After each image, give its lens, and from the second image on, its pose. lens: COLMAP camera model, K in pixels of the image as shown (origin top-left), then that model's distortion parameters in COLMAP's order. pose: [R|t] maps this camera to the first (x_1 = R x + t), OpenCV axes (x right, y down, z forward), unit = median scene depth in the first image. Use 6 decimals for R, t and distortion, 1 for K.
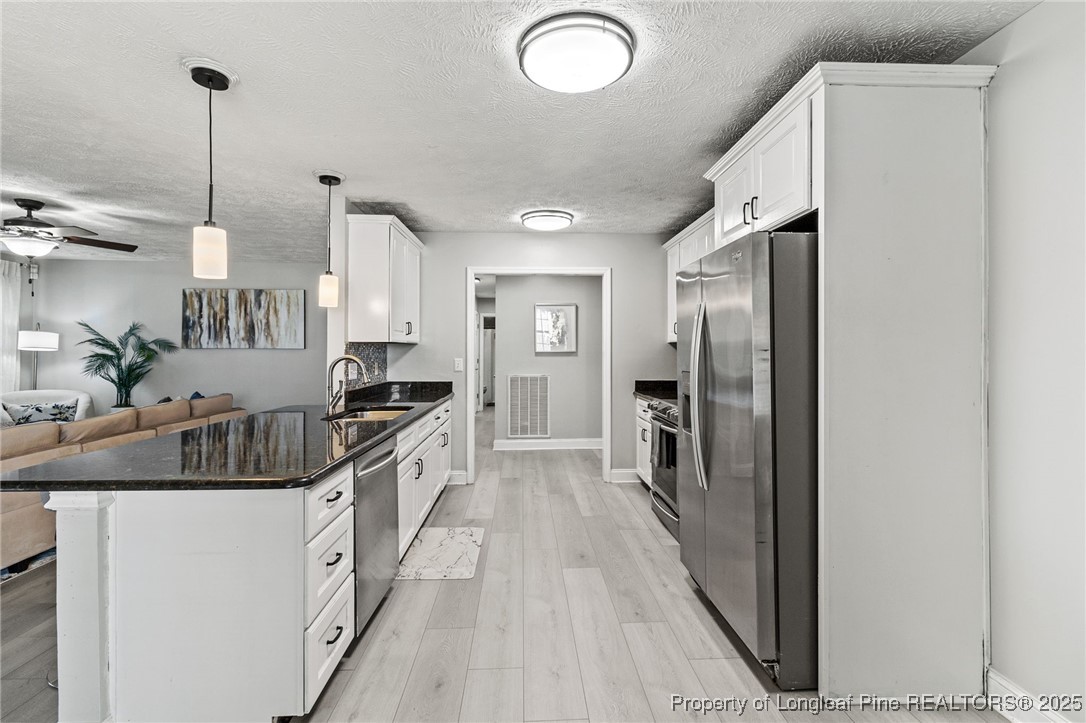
lens RADIAL K [[505.1, 0, 539.4], [0, 505.1, 348.0], [0, 0, 1]] dist [0.003280, 0.000476]
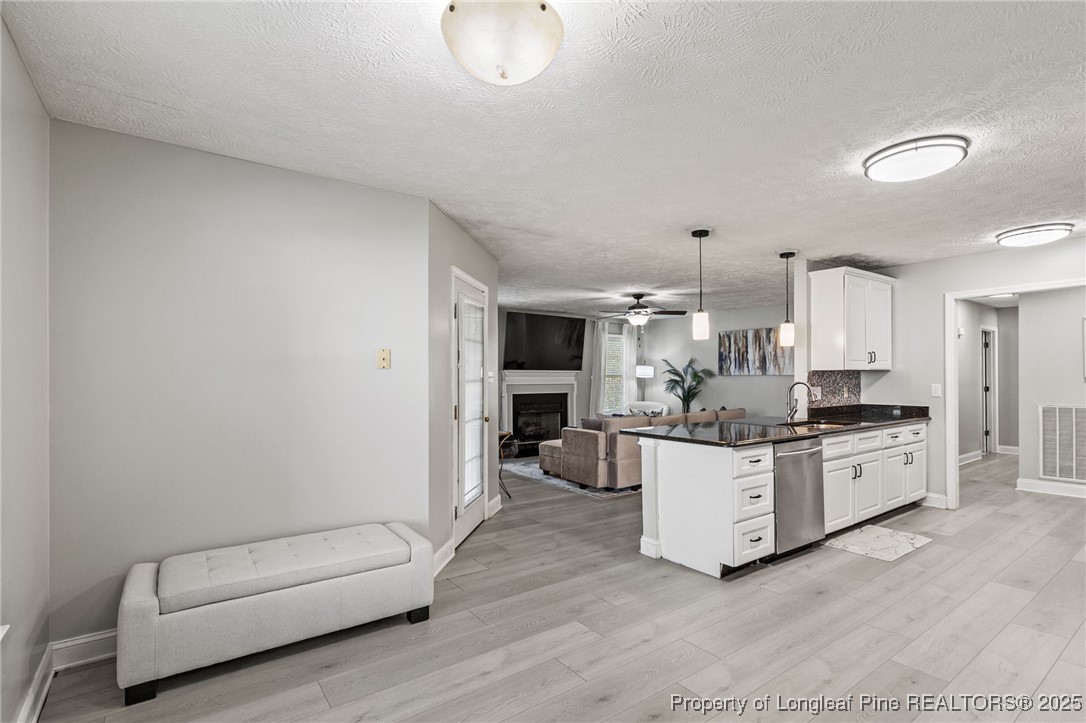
lens RADIAL K [[505.1, 0, 553.5], [0, 505.1, 374.9], [0, 0, 1]] dist [0.003280, 0.000476]
pose [[0.566565, -0.006761, -0.823989, 0.253126], [0.009210, 0.999956, -0.001873, -0.003211], [0.823966, -0.006528, 0.566602, -0.223813]]
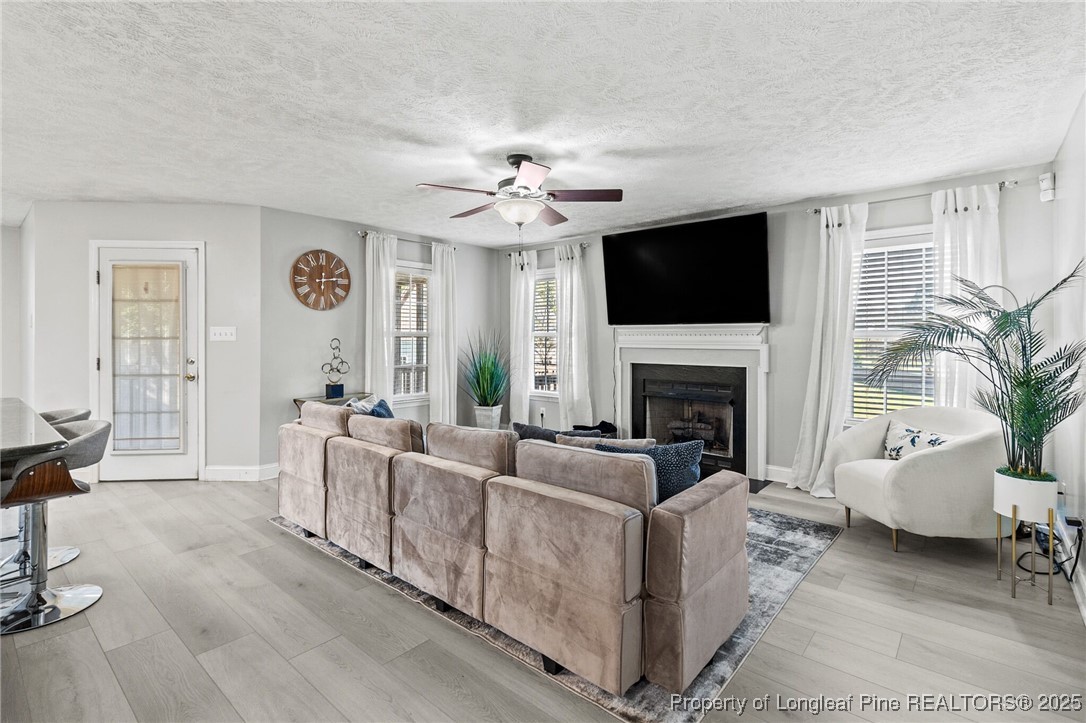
lens RADIAL K [[505.1, 0, 551.6], [0, 505.1, 341.6], [0, 0, 1]] dist [0.003280, 0.000476]
pose [[-0.667083, -0.001000, -0.744983, -0.356968], [0.001545, 0.999995, -0.002726, 0.015116], [0.744982, -0.002970, -0.667078, 1.354467]]
